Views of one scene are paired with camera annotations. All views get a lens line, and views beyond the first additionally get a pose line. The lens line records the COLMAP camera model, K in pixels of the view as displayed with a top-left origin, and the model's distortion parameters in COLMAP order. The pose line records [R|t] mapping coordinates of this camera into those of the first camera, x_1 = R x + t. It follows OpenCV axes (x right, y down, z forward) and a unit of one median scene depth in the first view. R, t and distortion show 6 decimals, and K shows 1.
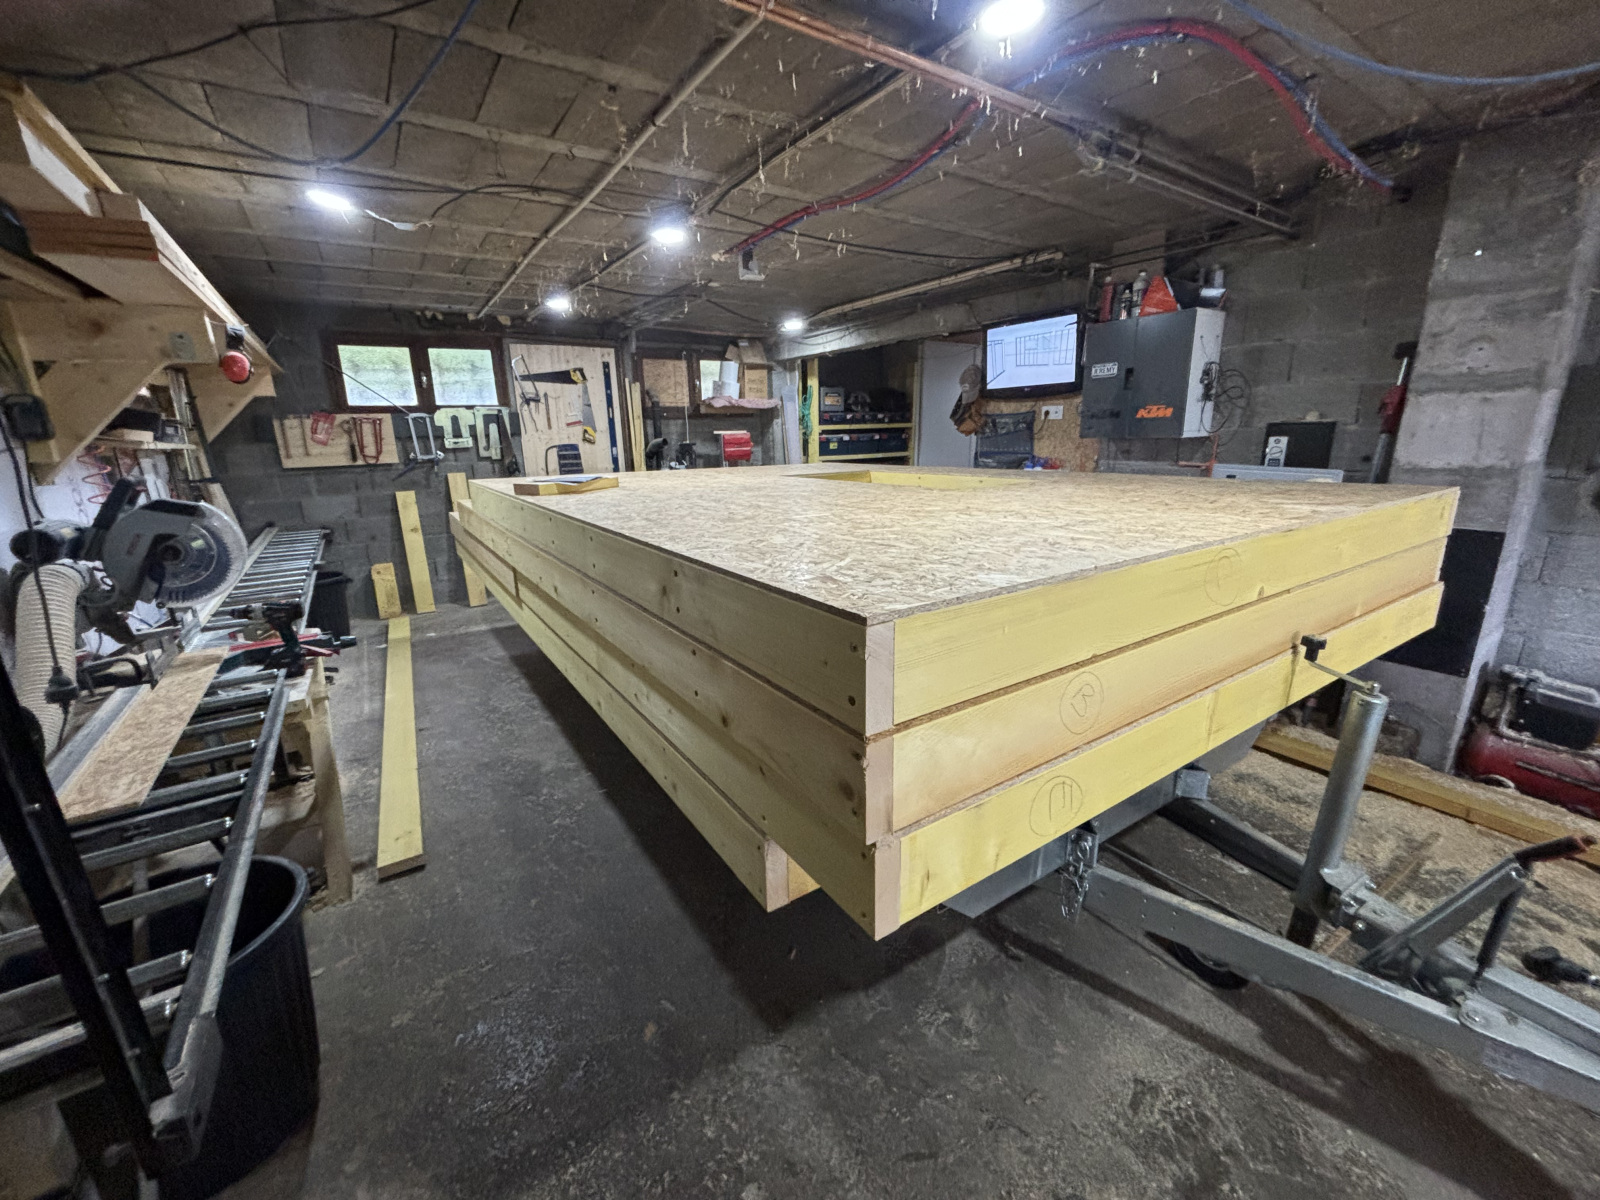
lens RADIAL K [[649.5, 0, 797.3], [0, 649.5, 595.8], [0, 0, 1]] dist [-0.003032, -0.000065]
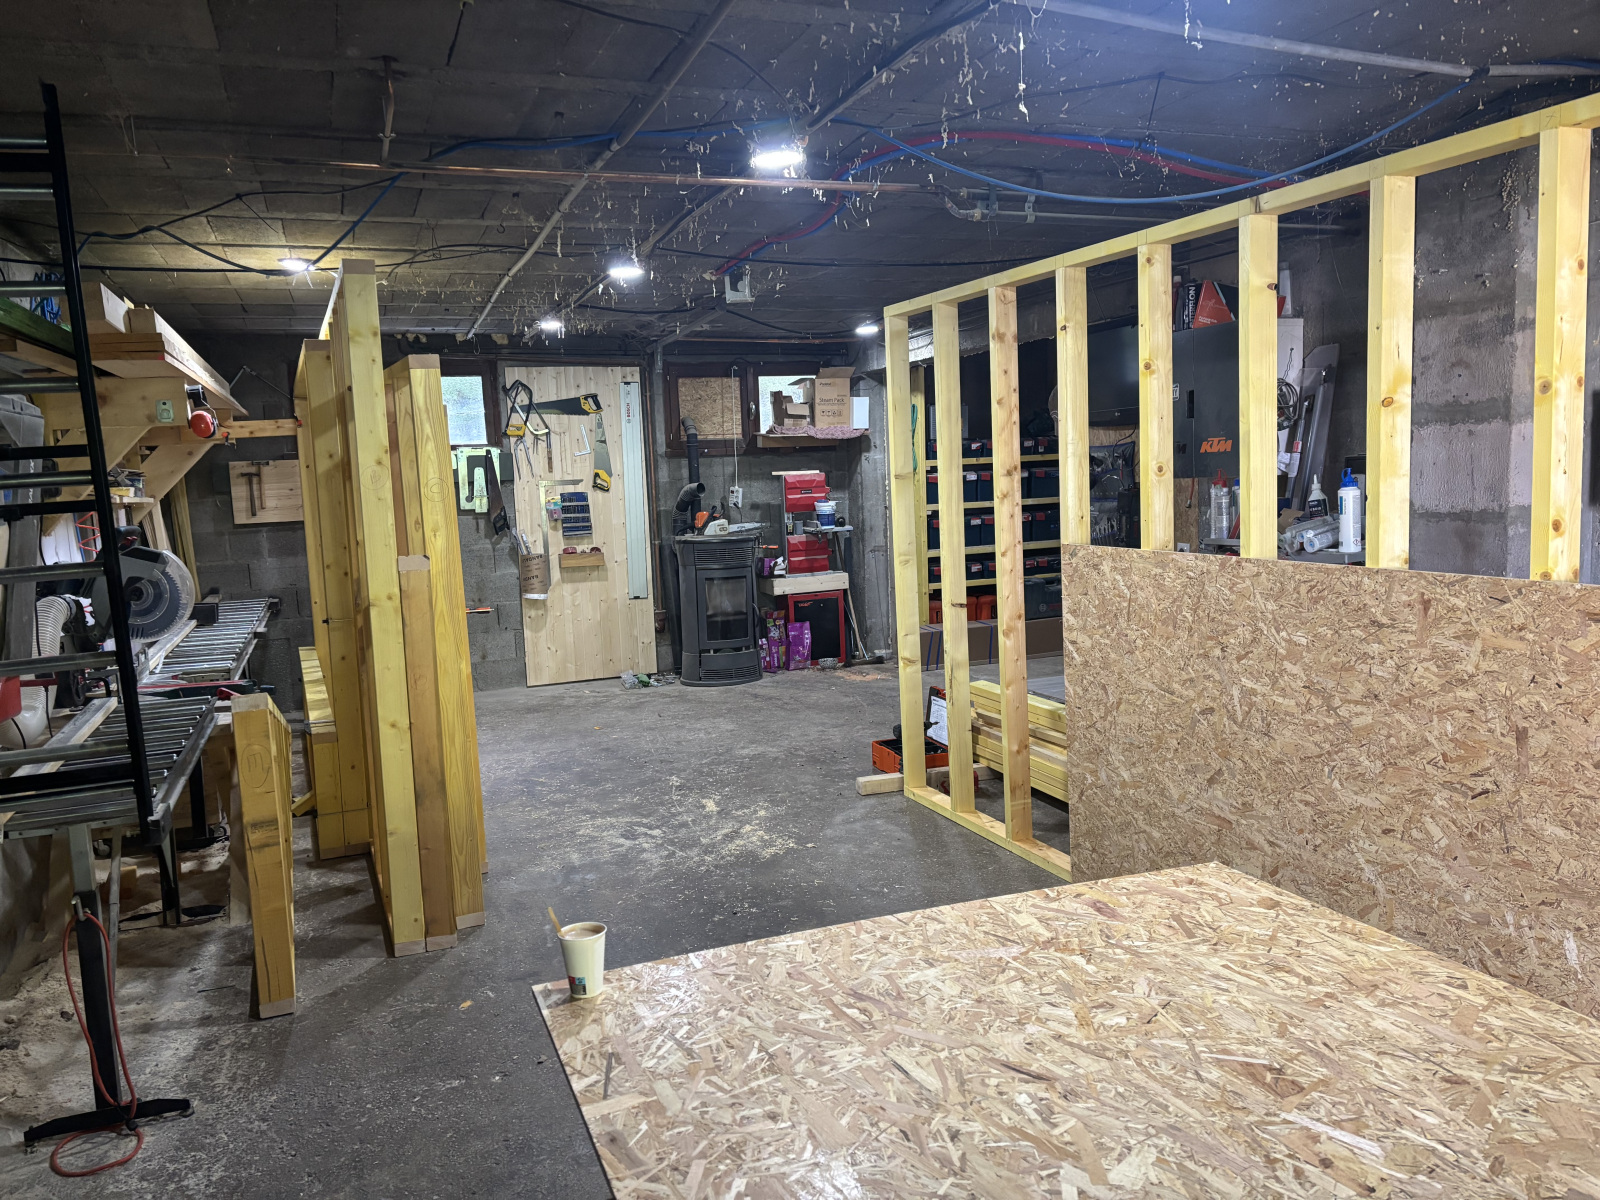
lens RADIAL K [[1215.3, 0, 807.5], [0, 1215.3, 601.7], [0, 0, 1]] dist [0.033759, -0.012824]
pose [[0.974777, 0.009270, -0.222990, 0.245447], [-0.039082, 0.990789, -0.129654, 0.068396], [0.219734, 0.135099, 0.966160, -0.306019]]
